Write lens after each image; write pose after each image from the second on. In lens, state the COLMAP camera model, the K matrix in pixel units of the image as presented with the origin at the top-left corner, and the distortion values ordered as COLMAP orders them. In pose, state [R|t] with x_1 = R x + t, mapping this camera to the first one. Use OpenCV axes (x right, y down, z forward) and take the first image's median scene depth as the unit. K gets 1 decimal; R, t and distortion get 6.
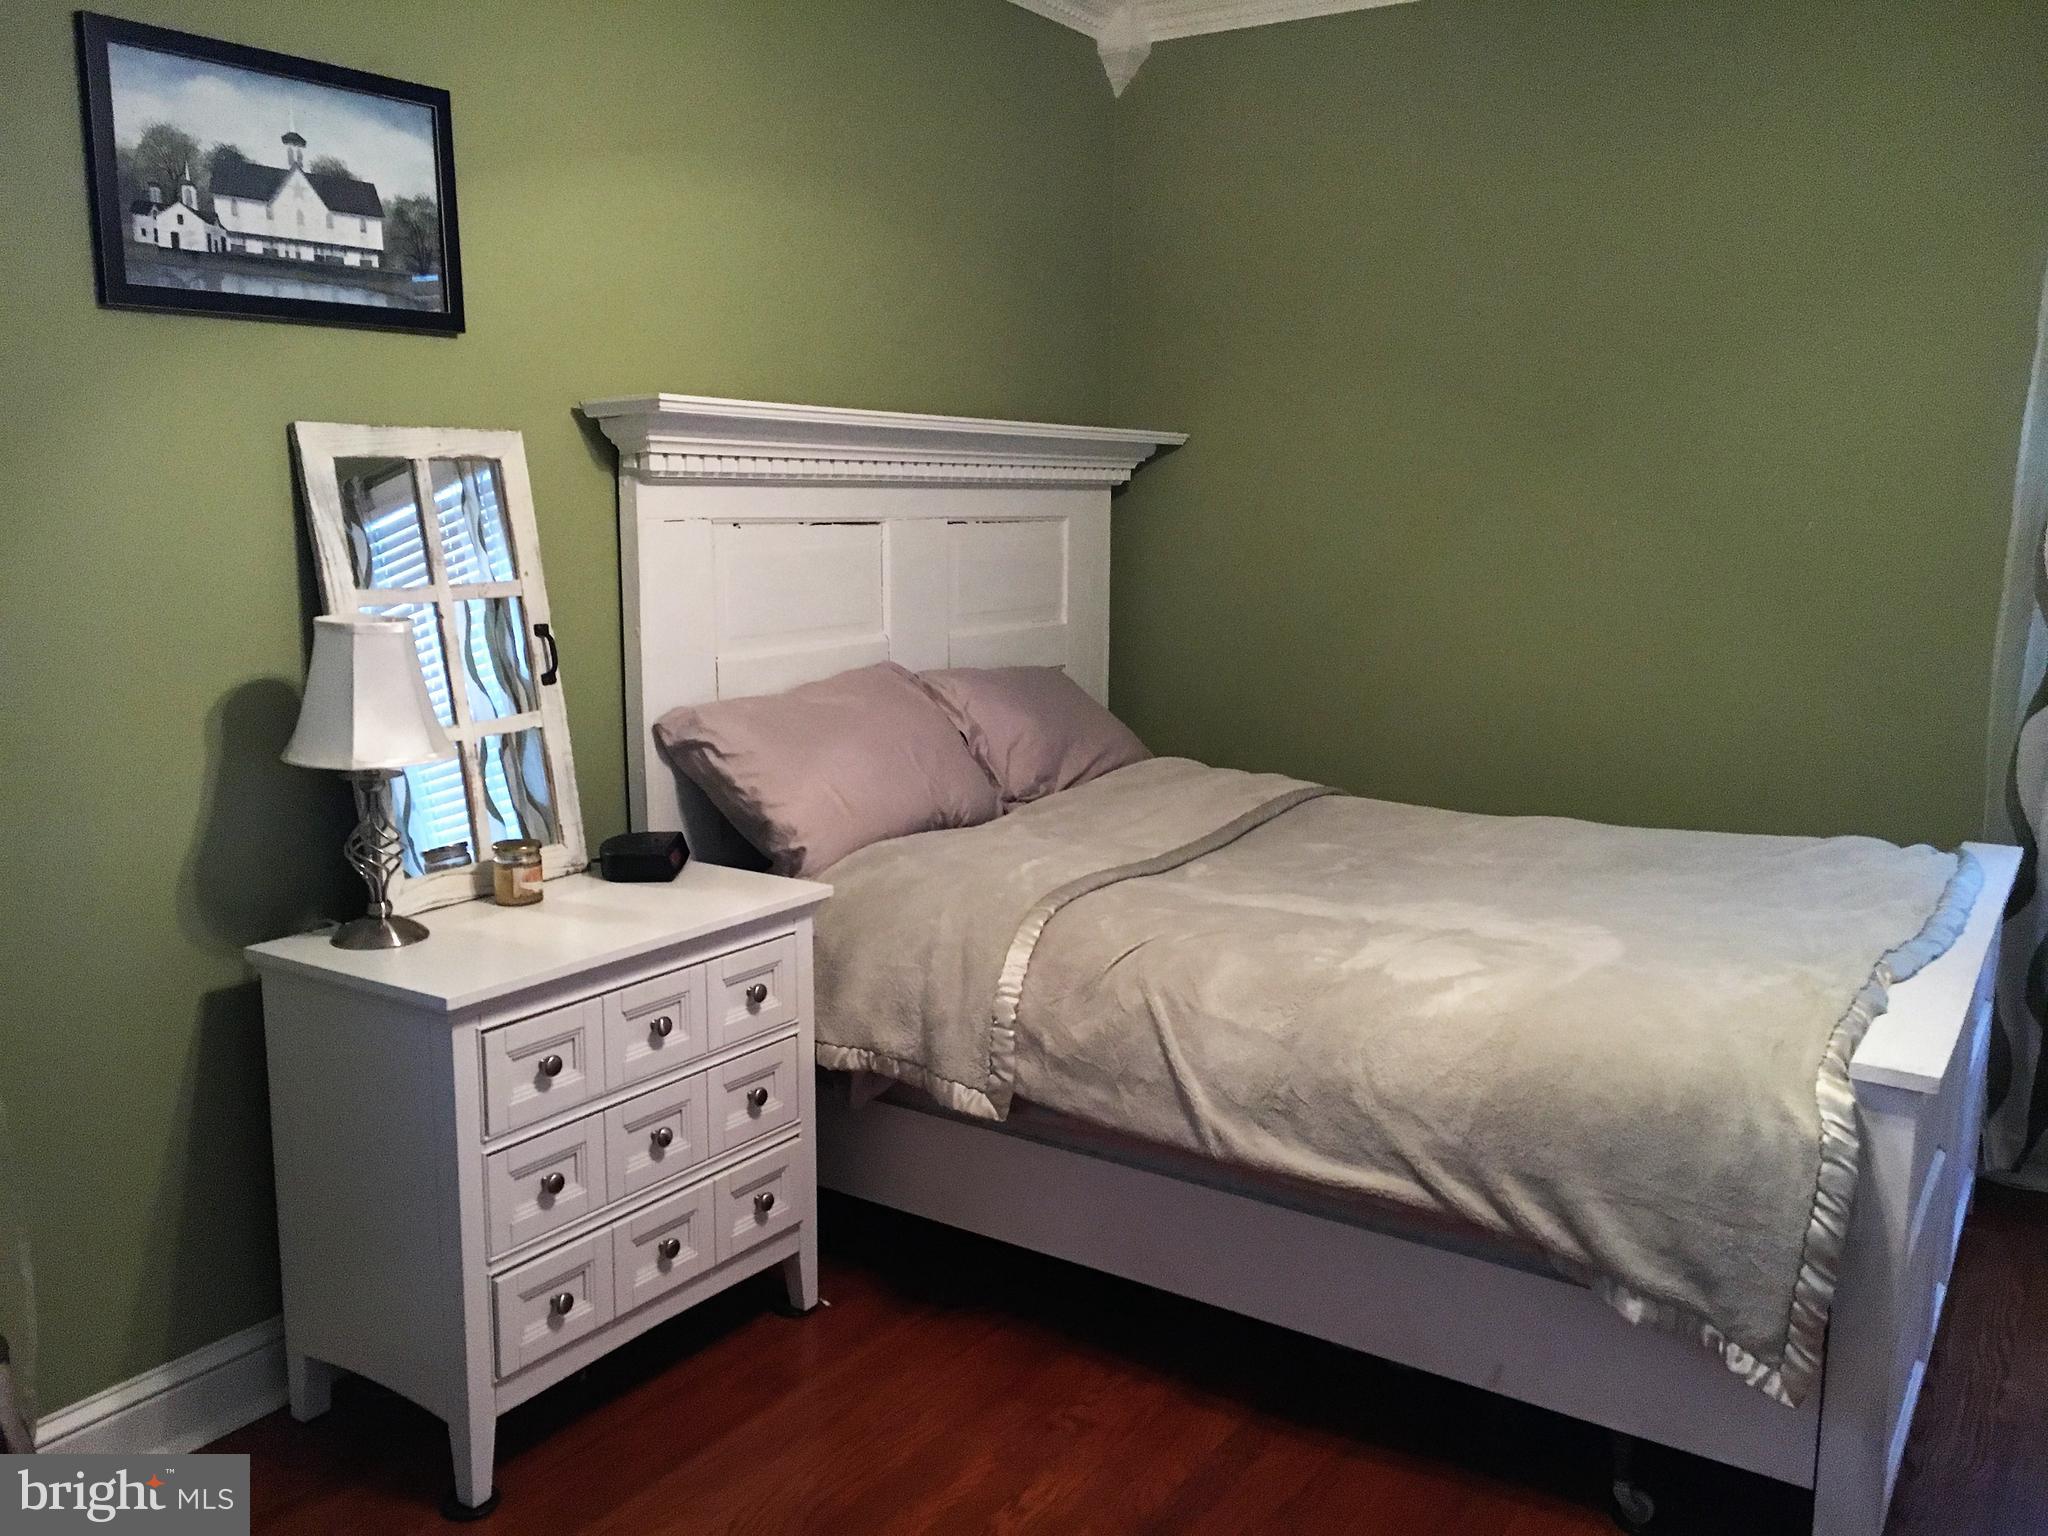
lens RADIAL K [[1695.7, 0, 1024.0], [0, 1695.7, 768.0], [0, 0, 1]] dist [-0.010942, -0.007615]
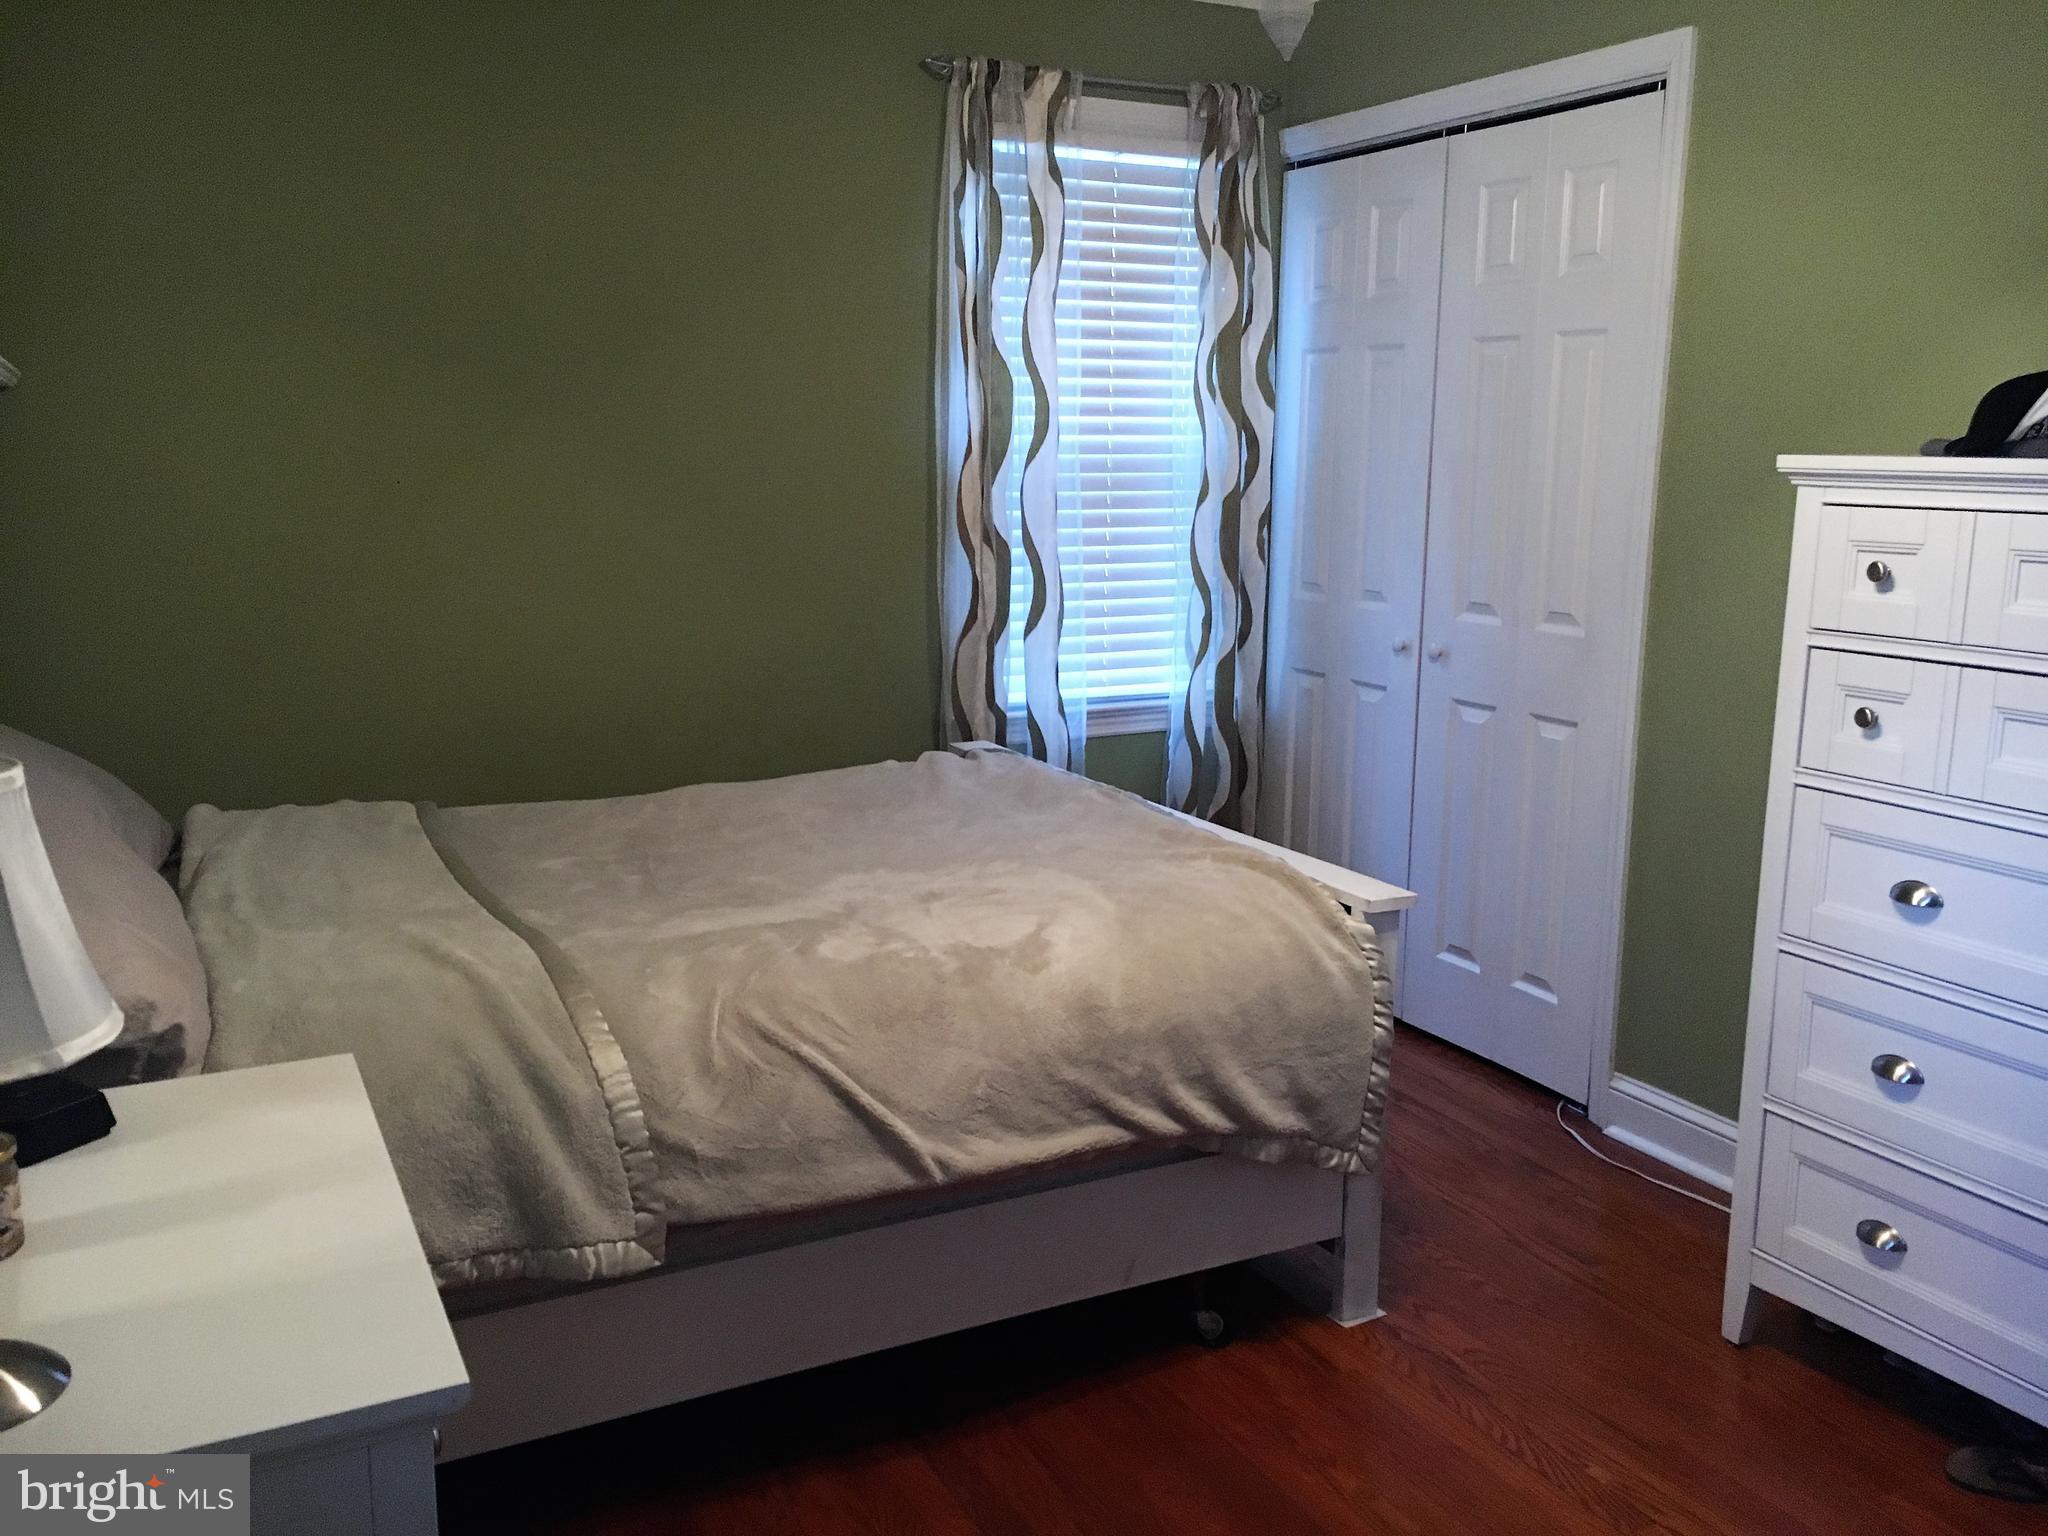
lens RADIAL K [[1695.7, 0, 1024.0], [0, 1695.7, 768.0], [0, 0, 1]] dist [-0.010942, -0.007615]
pose [[0.473719, -0.167011, 0.864695, -0.659030], [0.136721, 0.983896, 0.115131, -0.100412], [-0.869999, 0.063682, 0.488924, 0.510353]]
